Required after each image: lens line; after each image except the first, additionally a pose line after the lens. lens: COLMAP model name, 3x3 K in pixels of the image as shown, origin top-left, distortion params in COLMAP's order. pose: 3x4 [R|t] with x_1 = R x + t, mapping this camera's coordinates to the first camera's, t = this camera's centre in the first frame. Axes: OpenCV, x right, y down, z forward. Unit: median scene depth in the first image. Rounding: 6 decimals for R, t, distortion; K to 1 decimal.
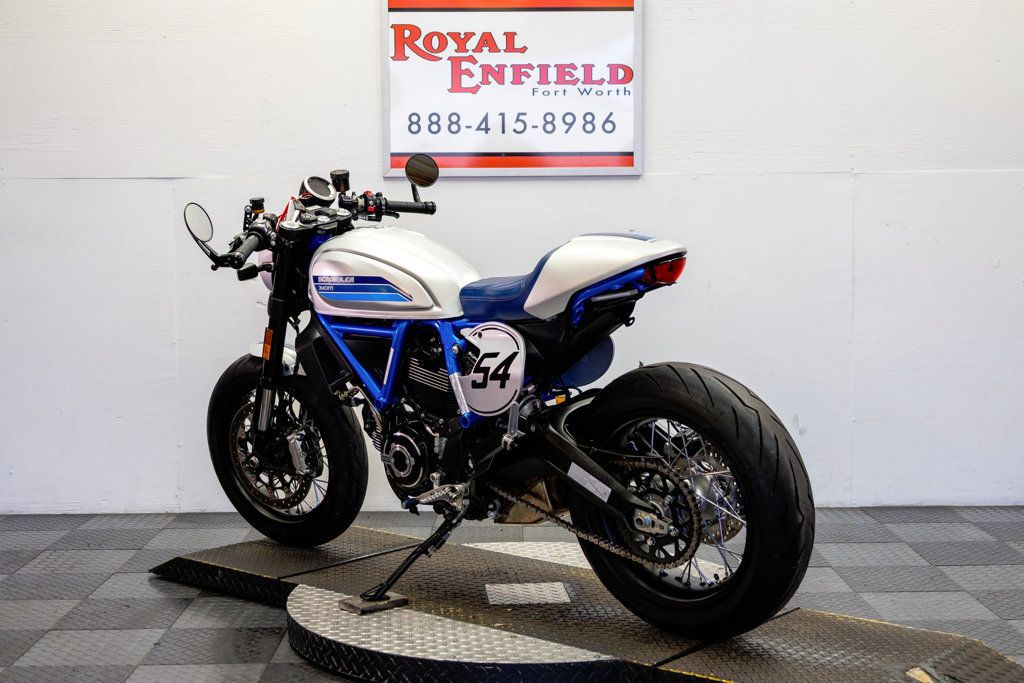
lens RADIAL K [[1467.6, 0, 517.6], [0, 1467.6, 338.3], [0, 0, 1]] dist [0.024354, 0.000000]
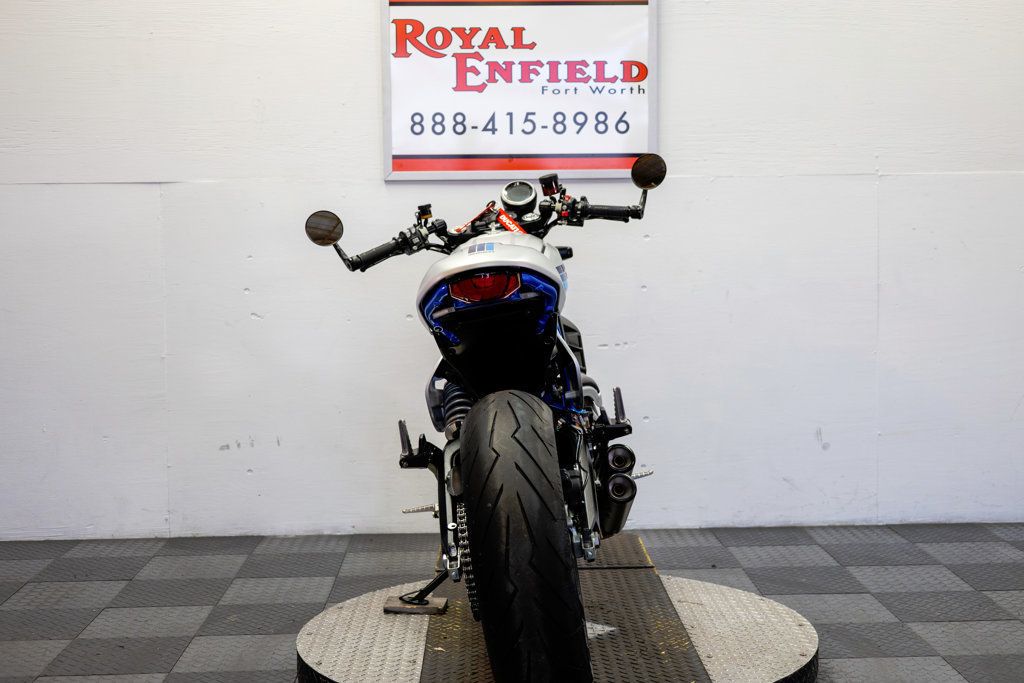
lens RADIAL K [[1467.6, 0, 526.0], [0, 1467.6, 340.6], [0, 0, 1]] dist [0.024354, 0.000000]
pose [[0.999634, -0.006137, 0.026346, -0.026089], [0.006097, 0.999980, 0.001625, -0.007820], [-0.026356, -0.001464, 0.999652, 0.052090]]
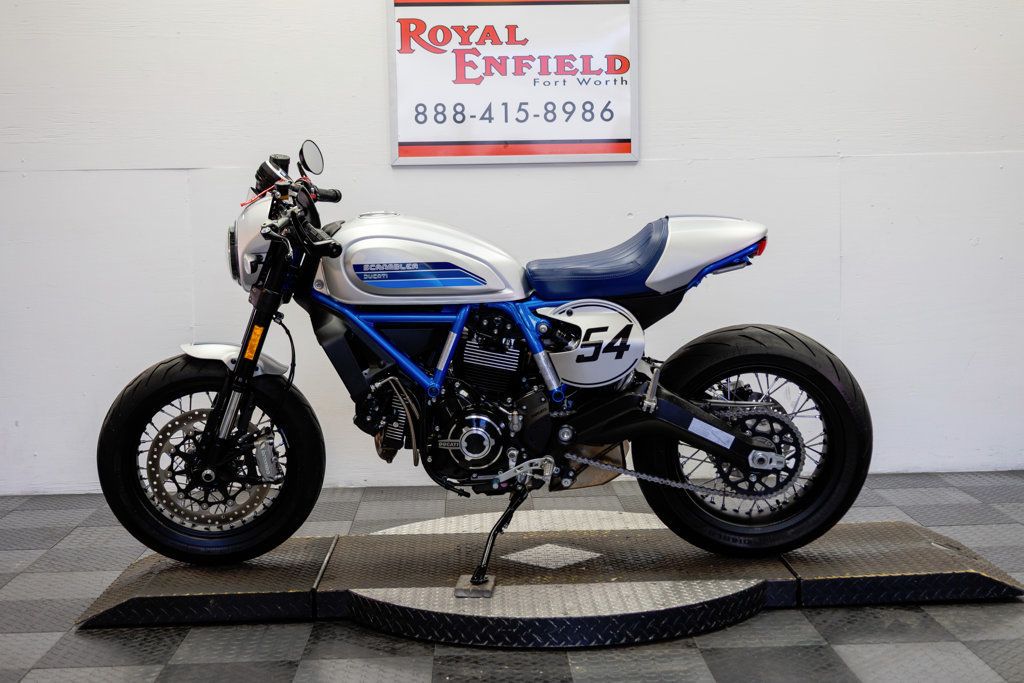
lens RADIAL K [[1467.6, 0, 511.3], [0, 1467.6, 340.6], [0, 0, 1]] dist [0.024354, 0.000000]
pose [[0.999630, -0.013687, 0.023502, -0.032800], [0.013351, 0.999808, 0.014356, 0.000641], [-0.023694, -0.014037, 0.999621, -0.046137]]
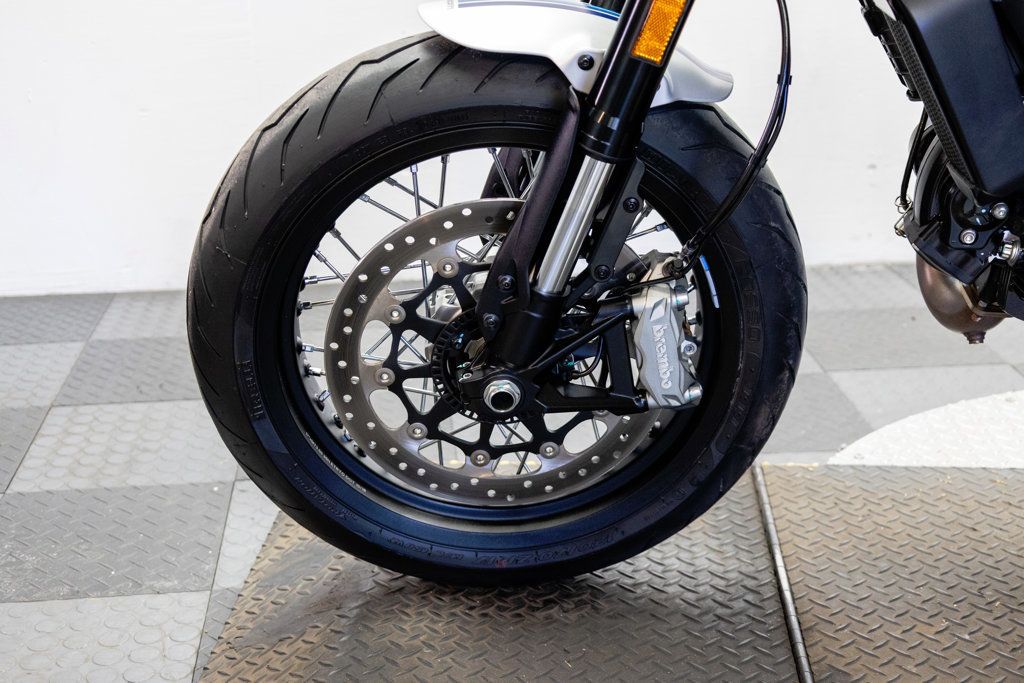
lens RADIAL K [[1467.6, 0, 513.6], [0, 1467.6, 338.9], [0, 0, 1]] dist [0.024354, 0.000000]
pose [[0.998459, 0.013703, -0.053785, -0.180075], [0.000219, 0.968061, 0.250715, 0.004077], [0.055503, -0.250341, 0.966566, 0.562132]]
